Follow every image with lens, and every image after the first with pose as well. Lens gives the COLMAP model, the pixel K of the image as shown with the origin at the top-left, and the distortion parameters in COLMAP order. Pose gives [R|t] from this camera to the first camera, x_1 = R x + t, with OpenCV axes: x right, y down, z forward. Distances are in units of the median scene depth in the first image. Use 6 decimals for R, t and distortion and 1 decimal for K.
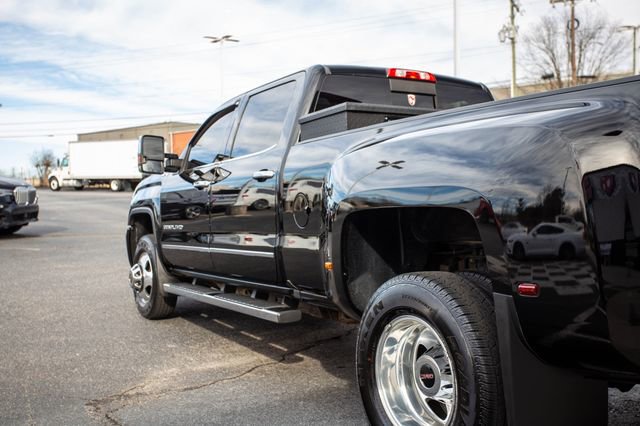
lens RADIAL K [[698.9, 0, 320.5], [0, 698.9, 212.8], [0, 0, 1]] dist [0.050665, 0.000000]
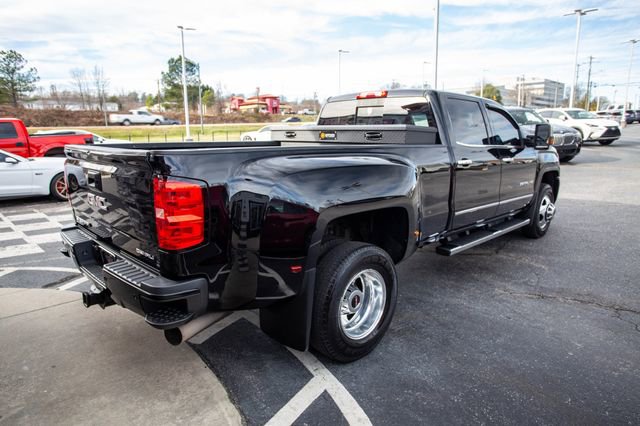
lens RADIAL K [[410.9, 0, 317.9], [0, 410.9, 213.3], [0, 0, 1]] dist [-0.039637, 0.030069]
pose [[0.239706, 0.195604, -0.950936, 0.976730], [-0.003045, 0.979640, 0.200741, -0.110748], [0.970841, -0.045224, 0.235421, 0.605796]]
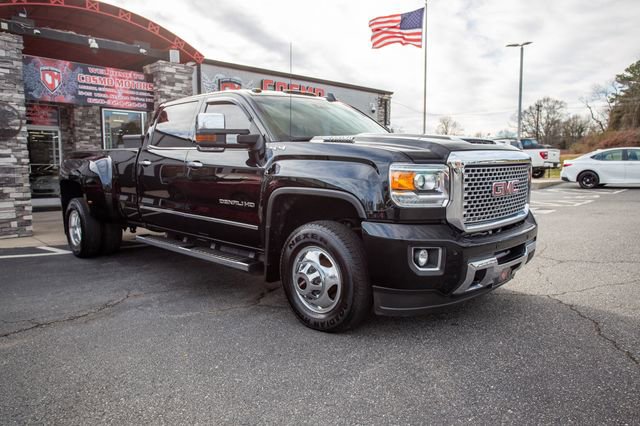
lens RADIAL K [[466.8, 0, 322.2], [0, 466.8, 212.9], [0, 0, 1]] dist [-0.035654, 0.058956]
pose [[-0.964838, 0.042933, -0.259316, 0.167060], [0.012942, 0.993133, 0.116271, -0.056758], [0.262527, 0.108826, -0.958768, 2.165126]]
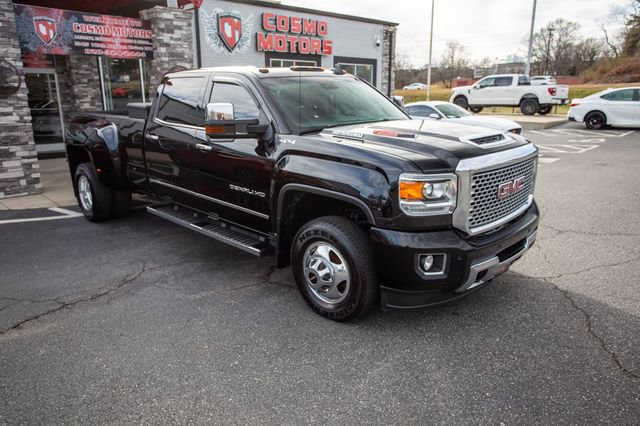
lens RADIAL K [[466.8, 0, 322.3], [0, 466.8, 212.5], [0, 0, 1]] dist [-0.035654, 0.058956]
pose [[-0.965472, 0.080444, -0.247775, 0.179063], [0.011485, 0.963347, 0.268013, -0.162054], [0.260253, 0.255913, -0.931008, 2.164284]]
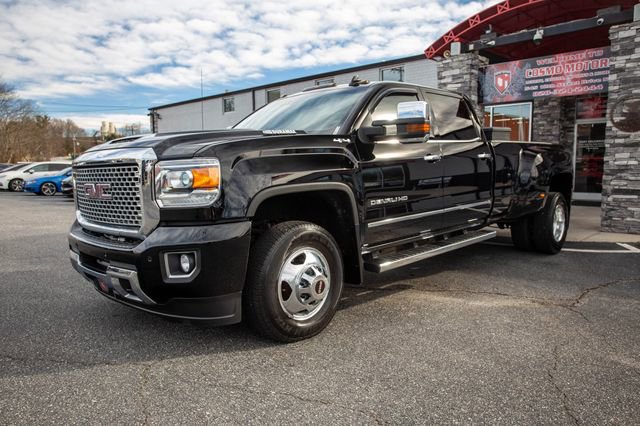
lens RADIAL K [[466.8, 0, 319.3], [0, 466.8, 213.5], [0, 0, 1]] dist [-0.035654, 0.058956]
pose [[-0.267486, -0.082425, 0.960030, -0.923980], [0.027410, 0.995281, 0.093088, -0.028043], [-0.963172, 0.051214, -0.263964, 1.464410]]
